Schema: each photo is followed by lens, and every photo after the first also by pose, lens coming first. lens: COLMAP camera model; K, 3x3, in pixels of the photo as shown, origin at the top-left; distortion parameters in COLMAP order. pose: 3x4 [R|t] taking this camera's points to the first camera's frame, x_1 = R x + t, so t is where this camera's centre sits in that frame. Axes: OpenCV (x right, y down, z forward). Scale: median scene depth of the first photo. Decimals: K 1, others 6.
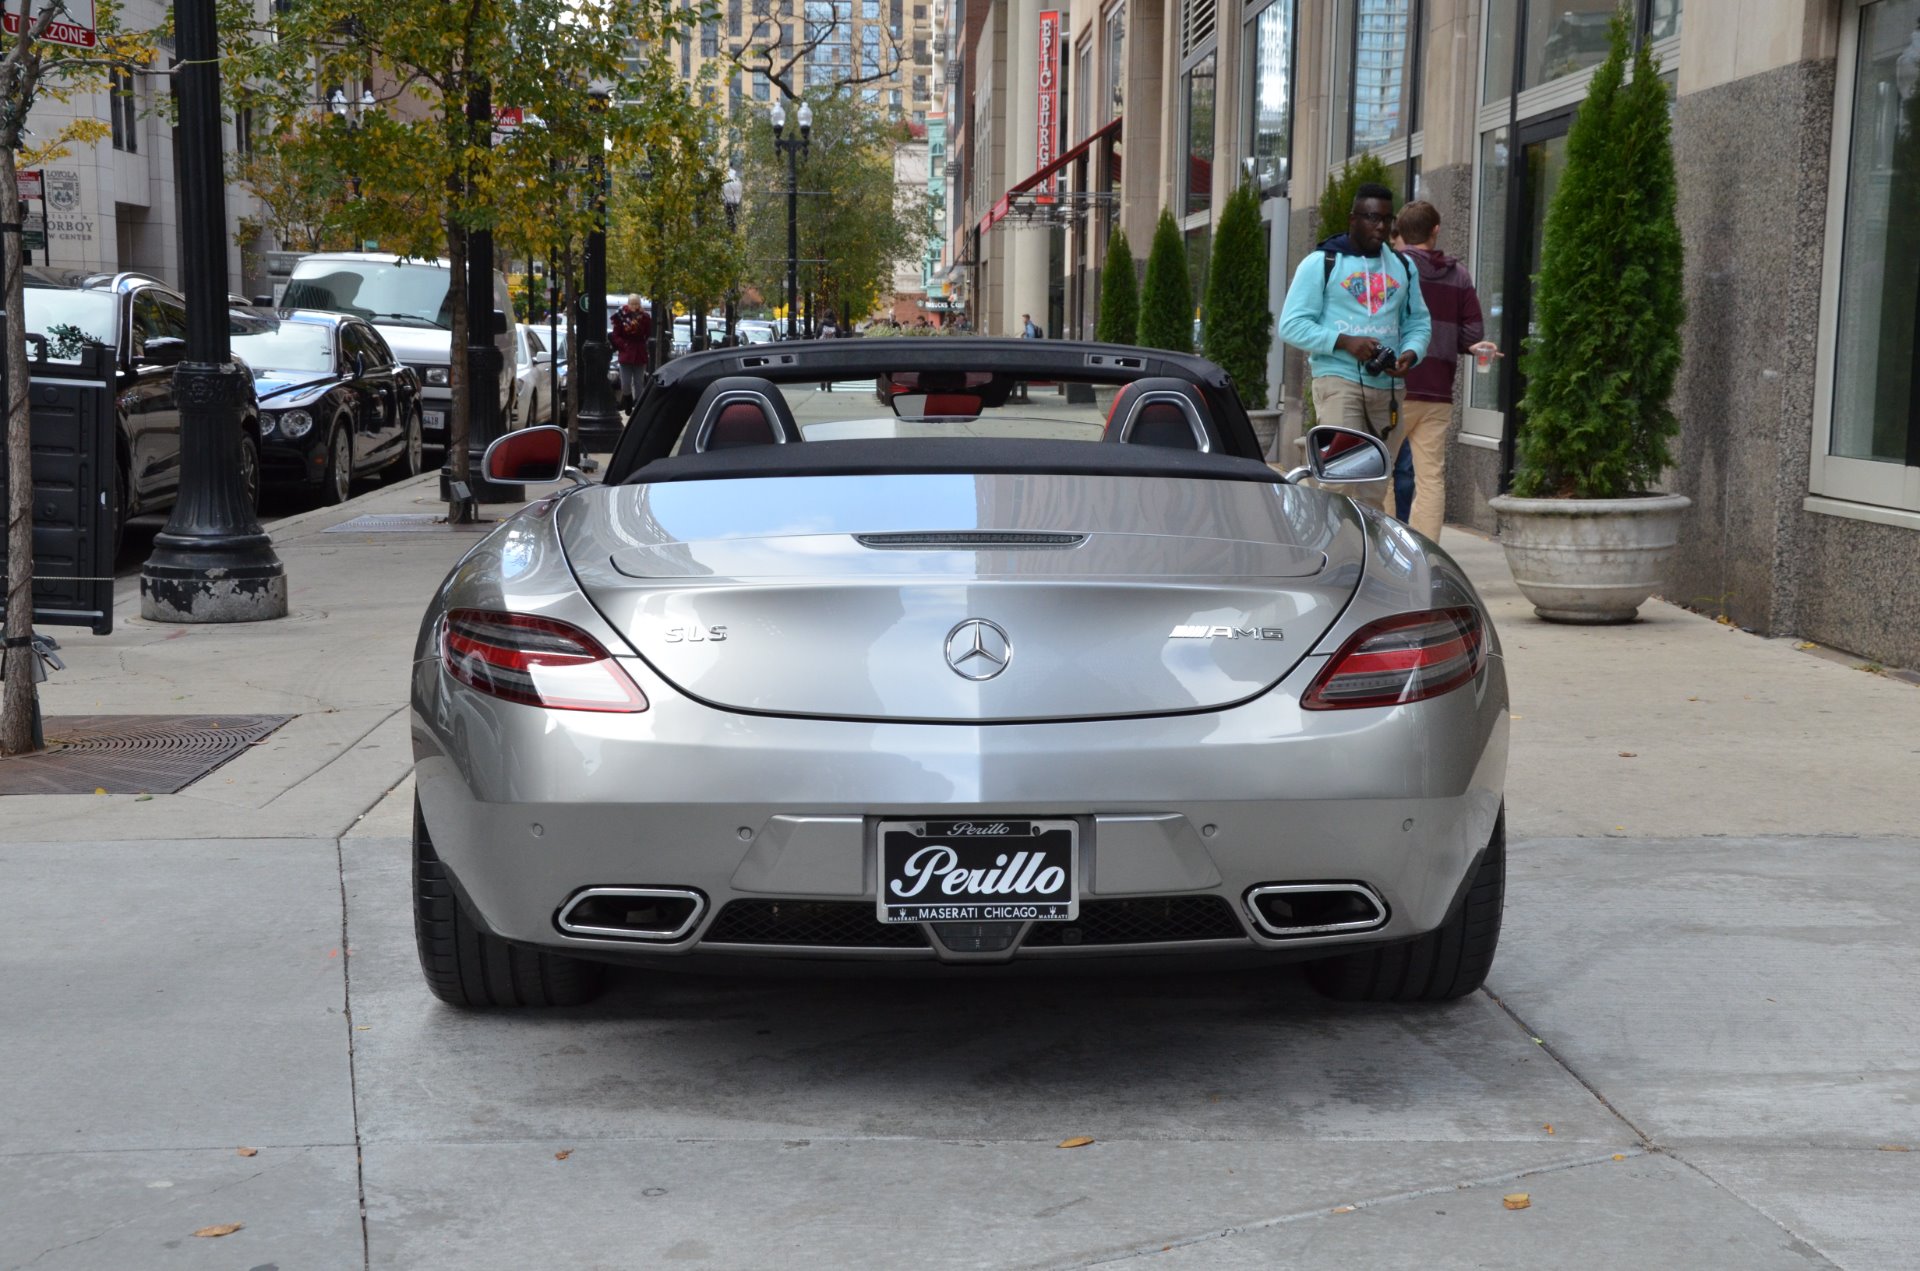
lens RADIAL K [[2712.3, 0, 960.0], [0, 2712.3, 635.5], [0, 0, 1]] dist [0.045545, 0.785835]
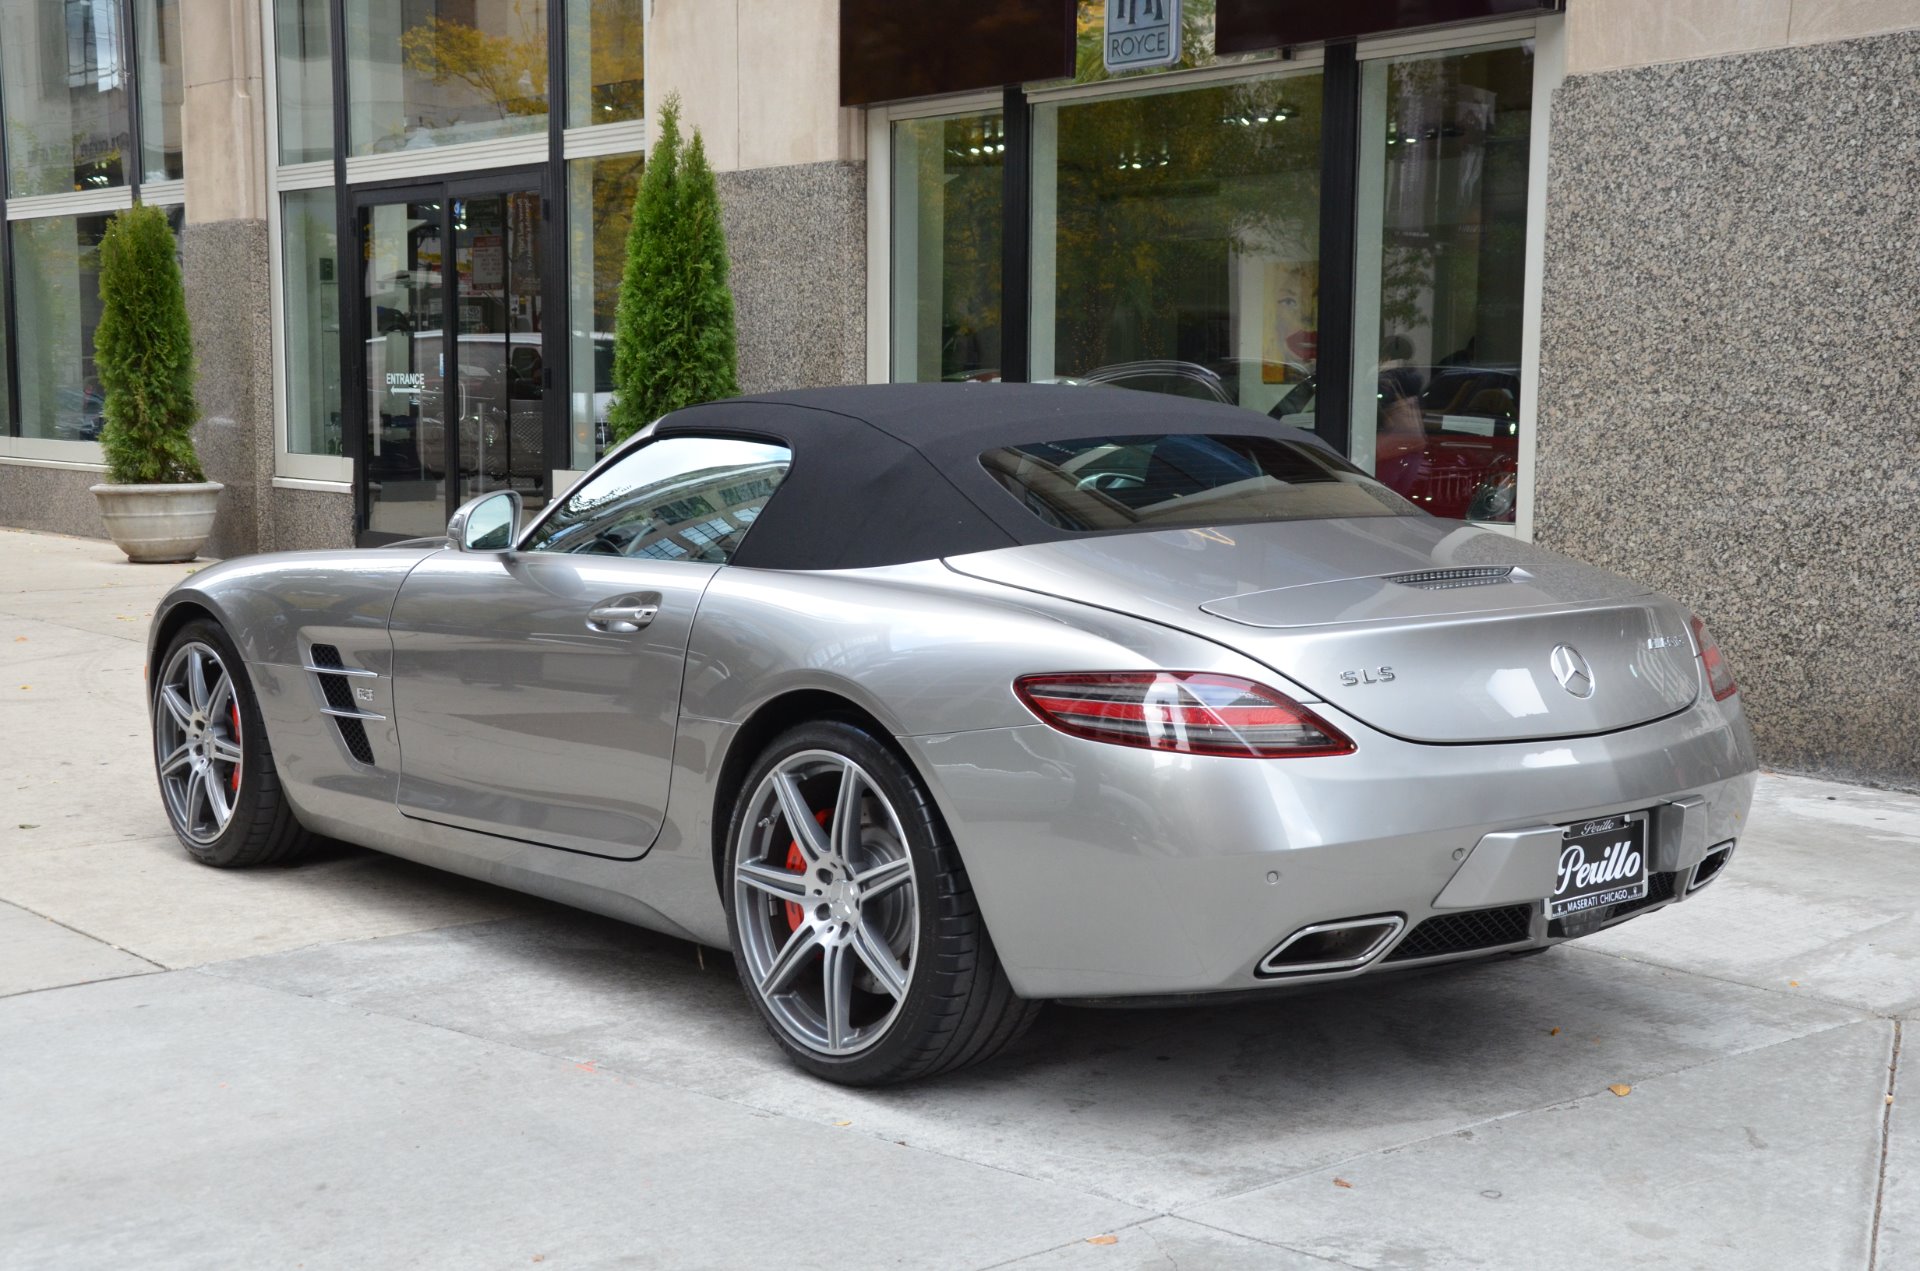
lens RADIAL K [[2488.3, 0, 992.9], [0, 2488.3, 638.3], [0, 0, 1]] dist [0.017724, 0.600596]
pose [[0.779730, -0.064026, 0.622834, -0.766730], [0.068448, 0.997512, 0.016851, -0.039273], [-0.622363, 0.029493, 0.782173, 0.304504]]
